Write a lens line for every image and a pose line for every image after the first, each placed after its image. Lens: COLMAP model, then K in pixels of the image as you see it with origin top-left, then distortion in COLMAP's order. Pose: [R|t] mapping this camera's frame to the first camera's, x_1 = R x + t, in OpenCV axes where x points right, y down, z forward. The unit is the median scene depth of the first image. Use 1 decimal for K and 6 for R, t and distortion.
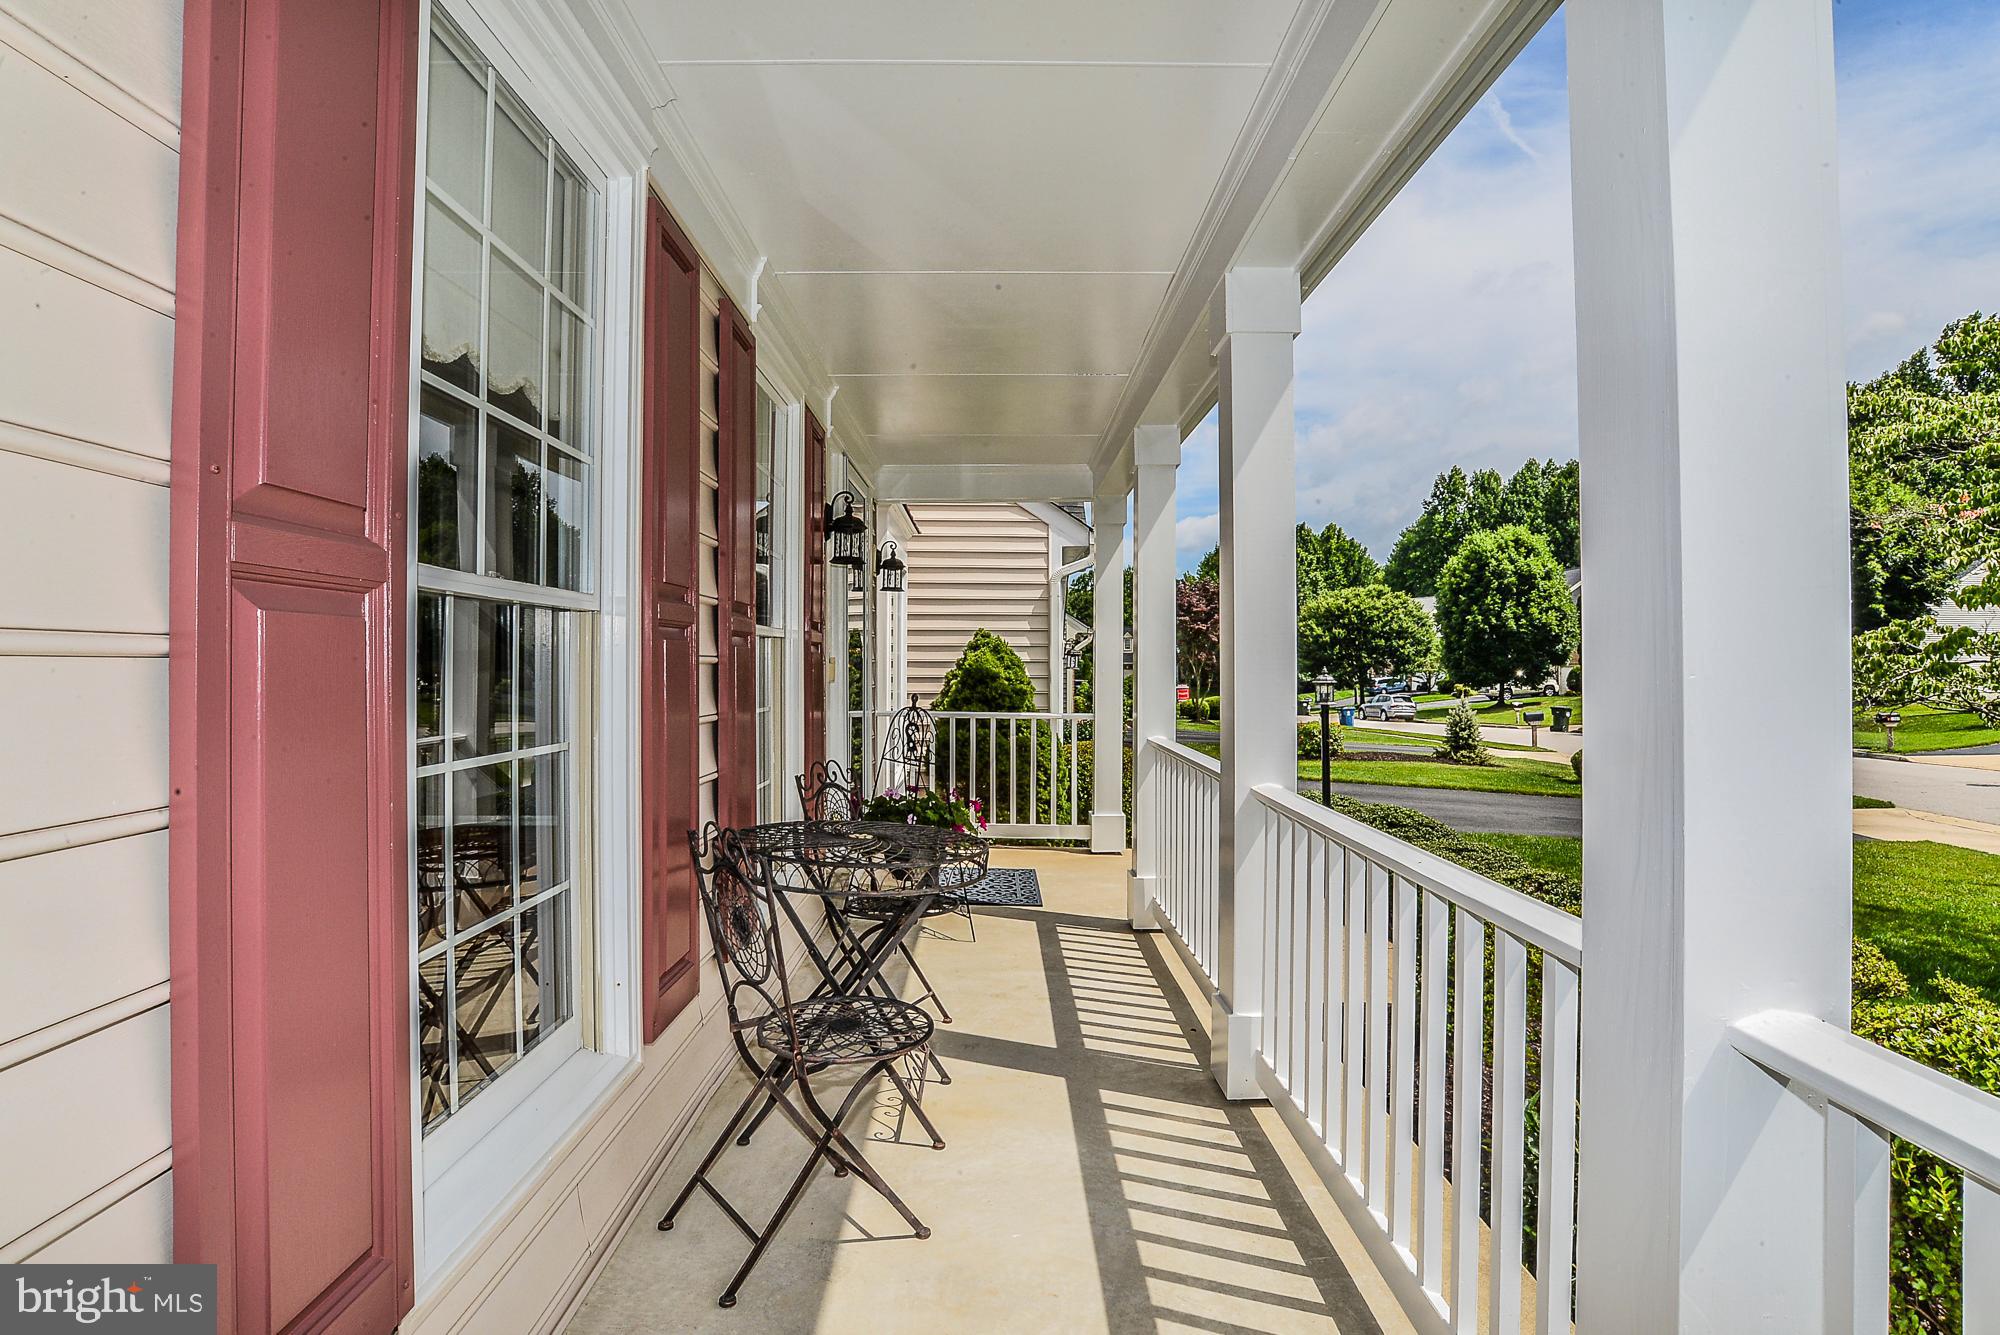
lens RADIAL K [[1039.6, 0, 999.6], [0, 1039.6, 664.2], [0, 0, 1]] dist [-0.045789, -0.000165]
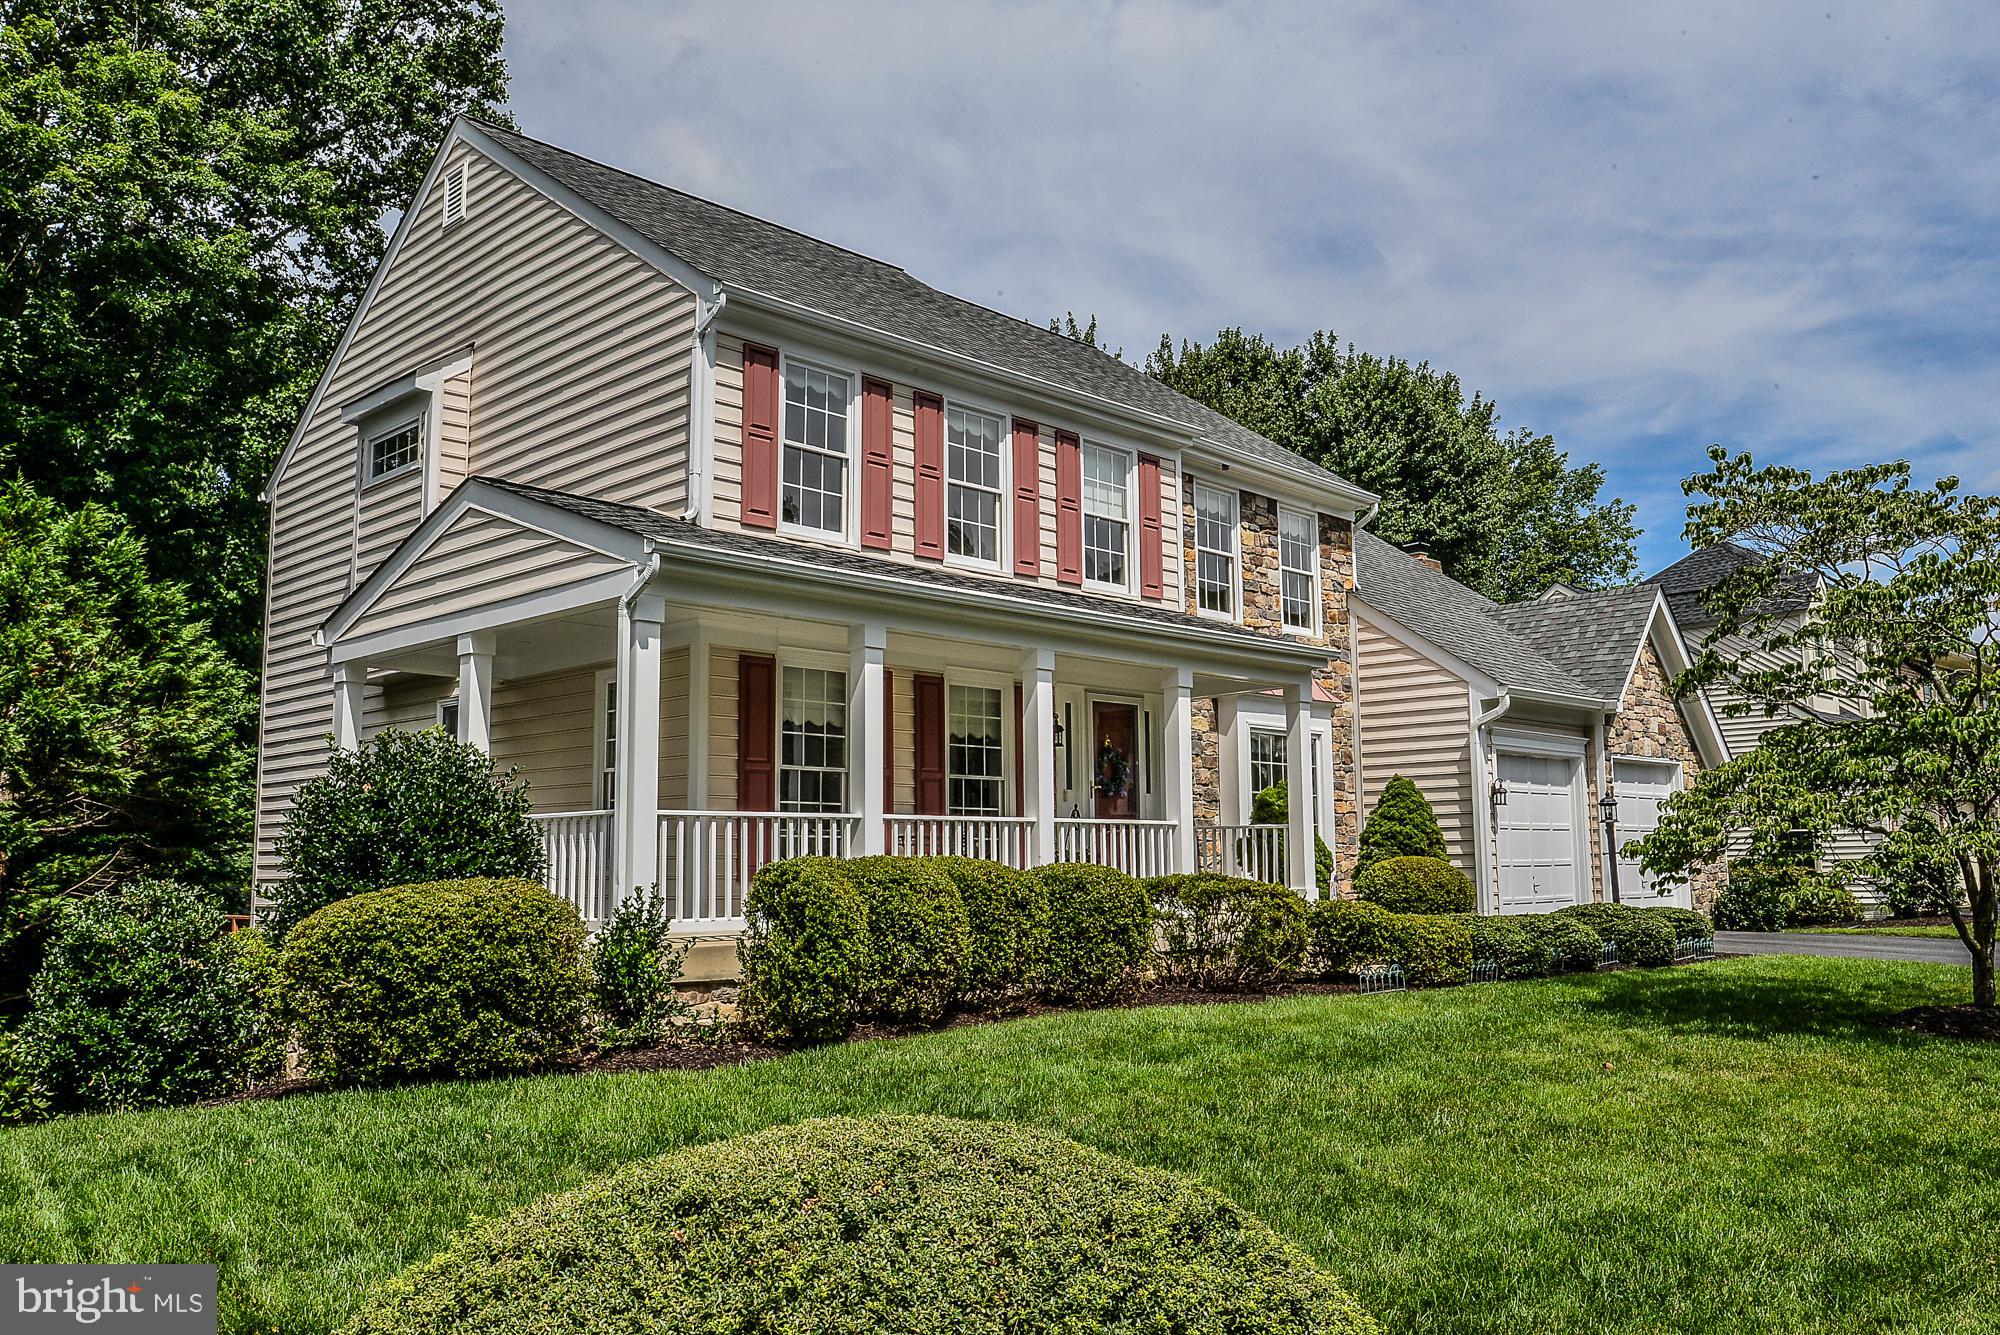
lens RADIAL K [[1594.3, 0, 999.0], [0, 1594.3, 669.1], [0, 0, 1]] dist [-0.000235, -0.000023]
pose [[0.703699, -0.099778, -0.703458, 0.937370], [0.011010, 0.991503, -0.129620, 0.076822], [0.710413, 0.083469, 0.698817, -0.626054]]
